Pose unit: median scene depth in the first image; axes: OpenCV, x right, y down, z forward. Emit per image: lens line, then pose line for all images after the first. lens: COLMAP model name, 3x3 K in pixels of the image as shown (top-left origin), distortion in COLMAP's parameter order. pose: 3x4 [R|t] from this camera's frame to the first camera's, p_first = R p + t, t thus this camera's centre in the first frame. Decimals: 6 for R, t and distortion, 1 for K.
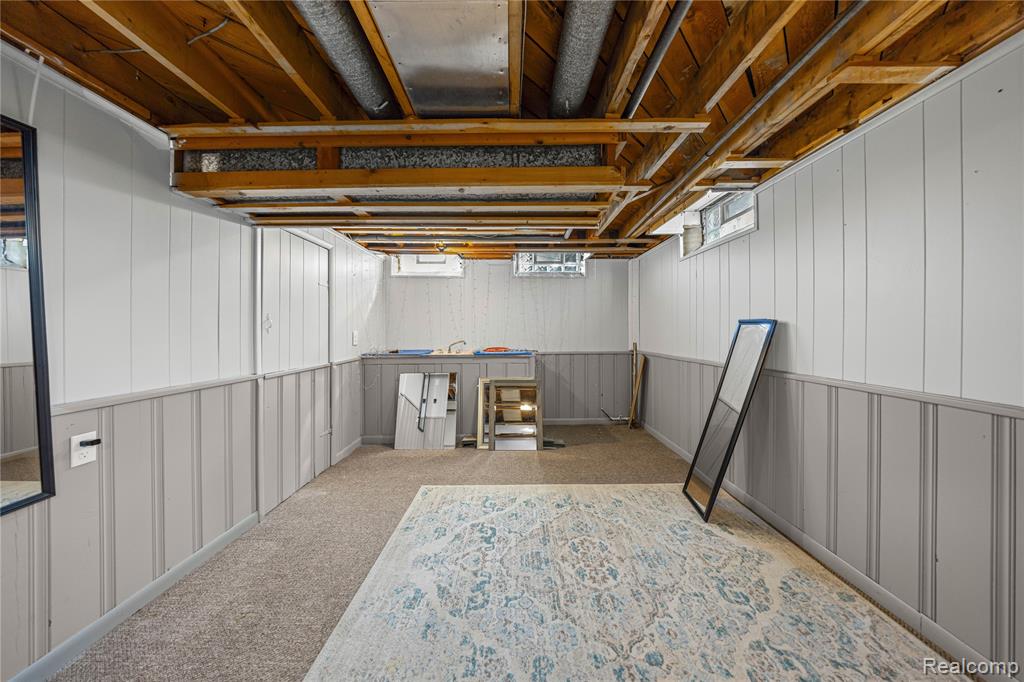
lens RADIAL K [[320.8, 0, 516.7], [0, 320.8, 328.0], [0, 0, 1]] dist [-0.011784, -0.000050]
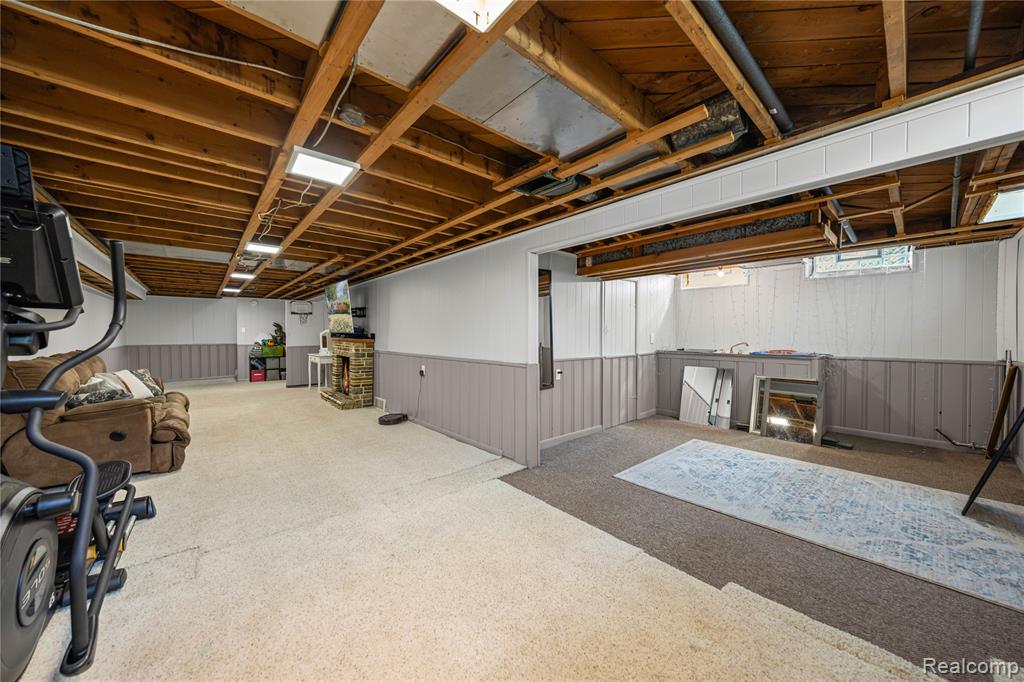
lens RADIAL K [[338.6, 0, 511.4], [0, 338.6, 336.5], [0, 0, 1]] dist [-0.000427, 0.000190]
pose [[0.643031, 0.010979, -0.765761, 0.309190], [0.005055, 0.999815, 0.018579, -0.012173], [0.765823, -0.015817, 0.642856, -0.563247]]
